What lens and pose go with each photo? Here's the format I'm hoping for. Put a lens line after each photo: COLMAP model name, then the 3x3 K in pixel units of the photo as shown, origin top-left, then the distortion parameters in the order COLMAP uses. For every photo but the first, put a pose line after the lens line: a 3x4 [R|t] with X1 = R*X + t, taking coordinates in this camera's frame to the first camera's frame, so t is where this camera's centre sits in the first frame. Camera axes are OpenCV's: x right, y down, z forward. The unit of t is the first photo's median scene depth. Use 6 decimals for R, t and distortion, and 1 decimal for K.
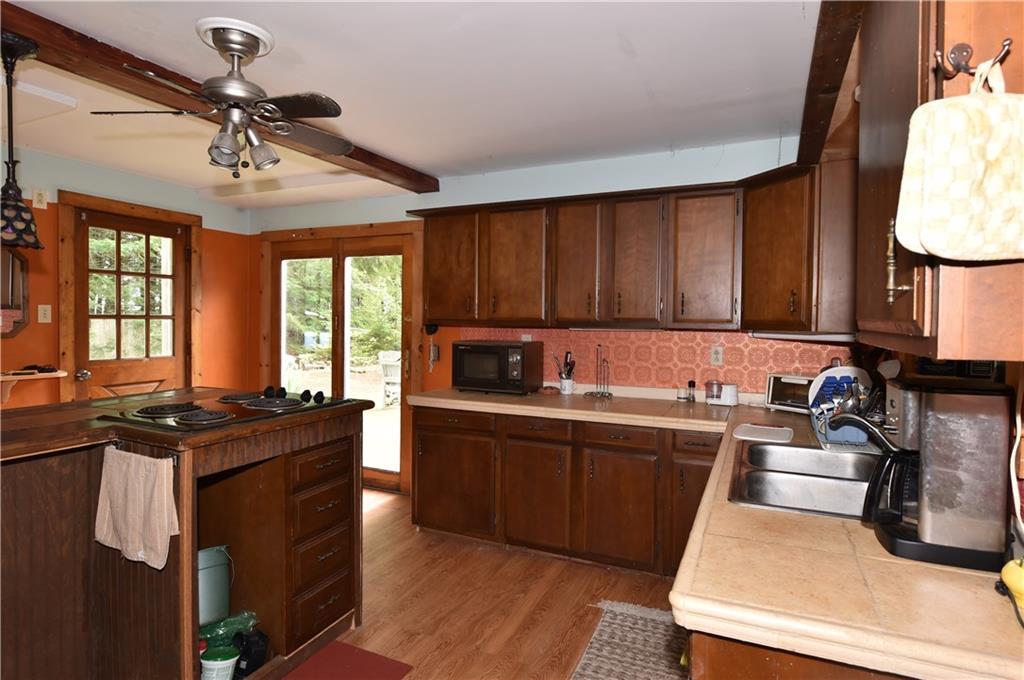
lens RADIAL K [[546.5, 0, 516.0], [0, 546.5, 336.5], [0, 0, 1]] dist [-0.003310, -0.000171]
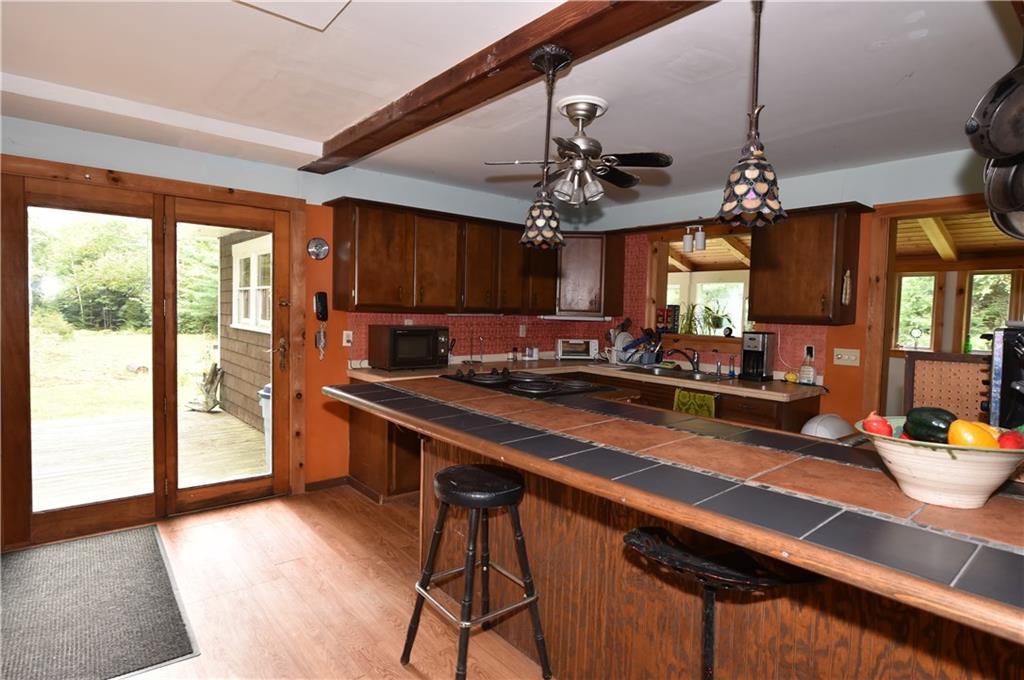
lens RADIAL K [[546.5, 0, 511.0], [0, 546.5, 337.6], [0, 0, 1]] dist [-0.003310, -0.000171]
pose [[0.435587, -0.040123, 0.899252, -1.048111], [0.013539, 0.999185, 0.038023, -0.007097], [-0.900045, -0.004387, 0.435776, 0.313899]]
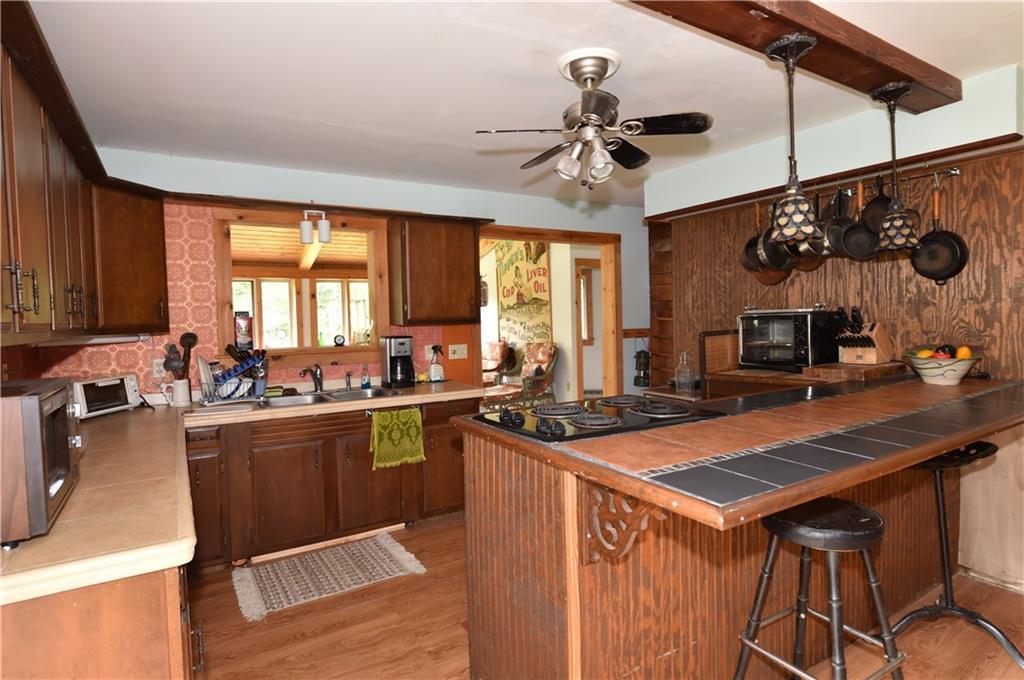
lens RADIAL K [[546.5, 0, 513.2], [0, 546.5, 336.5], [0, 0, 1]] dist [-0.003310, -0.000171]
pose [[-0.827304, -0.007124, 0.561709, -0.577383], [0.042339, 0.996285, 0.074994, -0.041701], [-0.560156, 0.085825, -0.823929, 1.159032]]
